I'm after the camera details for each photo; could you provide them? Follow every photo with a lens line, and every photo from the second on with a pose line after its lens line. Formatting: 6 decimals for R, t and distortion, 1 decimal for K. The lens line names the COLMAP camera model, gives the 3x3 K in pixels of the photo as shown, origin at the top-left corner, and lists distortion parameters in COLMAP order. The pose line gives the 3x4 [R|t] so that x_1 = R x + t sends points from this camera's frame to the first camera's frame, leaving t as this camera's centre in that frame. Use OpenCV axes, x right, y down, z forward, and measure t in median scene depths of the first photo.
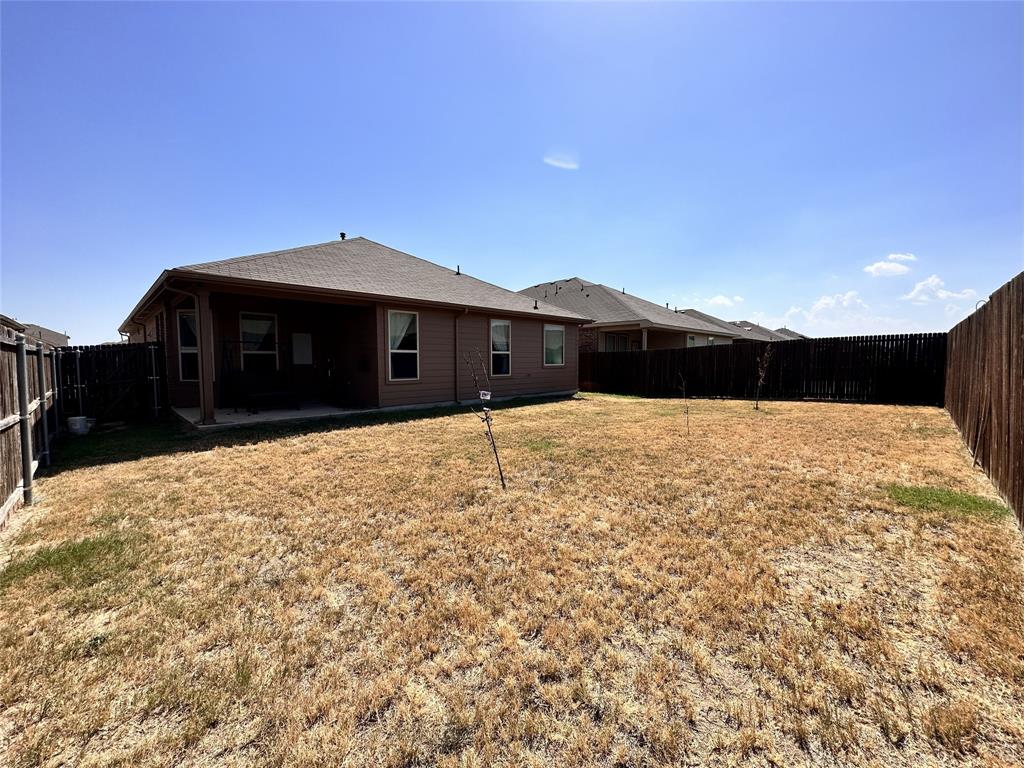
lens RADIAL K [[407.5, 0, 508.2], [0, 407.5, 381.9], [0, 0, 1]] dist [-0.003275, 0.000472]
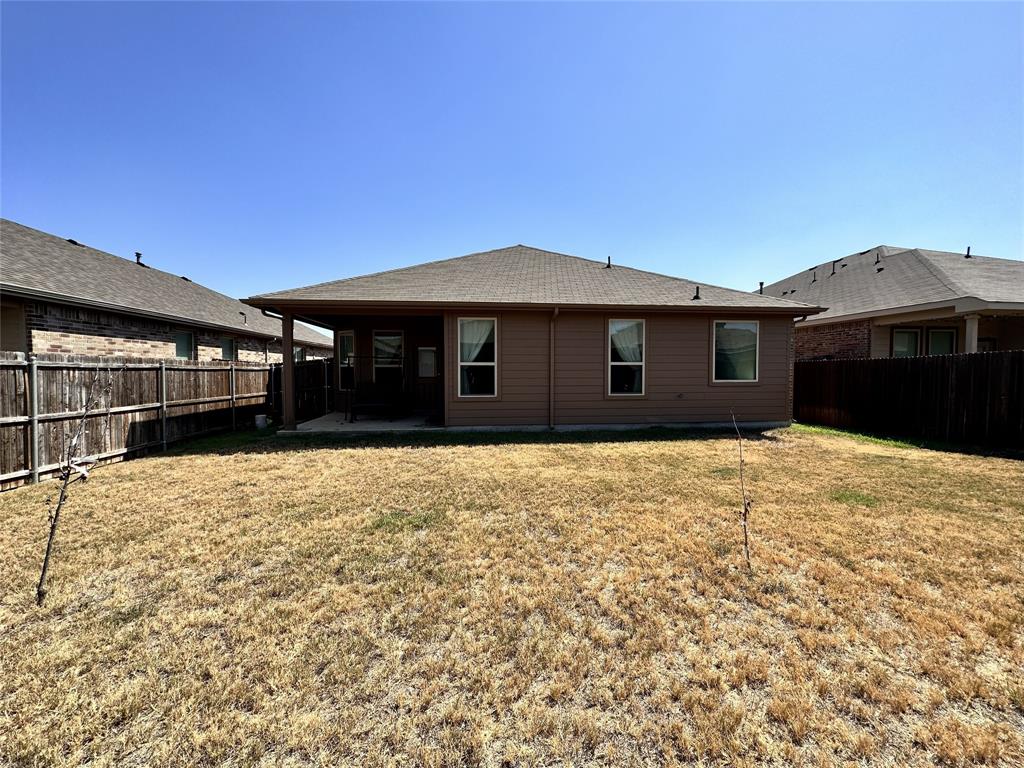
lens RADIAL K [[407.5, 0, 510.9], [0, 407.5, 387.1], [0, 0, 1]] dist [-0.003275, 0.000472]
pose [[0.780431, 0.024502, -0.624761, 0.314443], [-0.033242, 0.999445, -0.002328, -0.023724], [0.624357, 0.022585, 0.780813, 0.338098]]
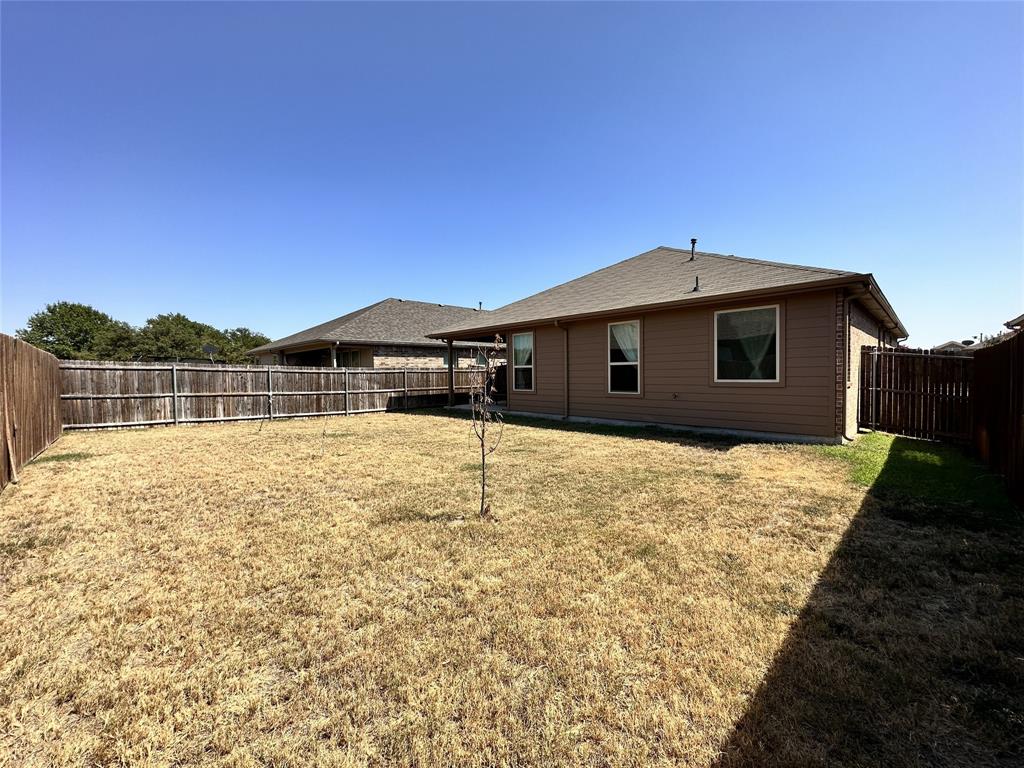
lens RADIAL K [[407.5, 0, 509.4], [0, 407.5, 382.1], [0, 0, 1]] dist [-0.003275, 0.000472]
pose [[-0.011972, 0.025800, -0.999595, 0.859321], [-0.039325, 0.998882, 0.026253, -0.054483], [0.999155, 0.039623, -0.010944, 0.893988]]
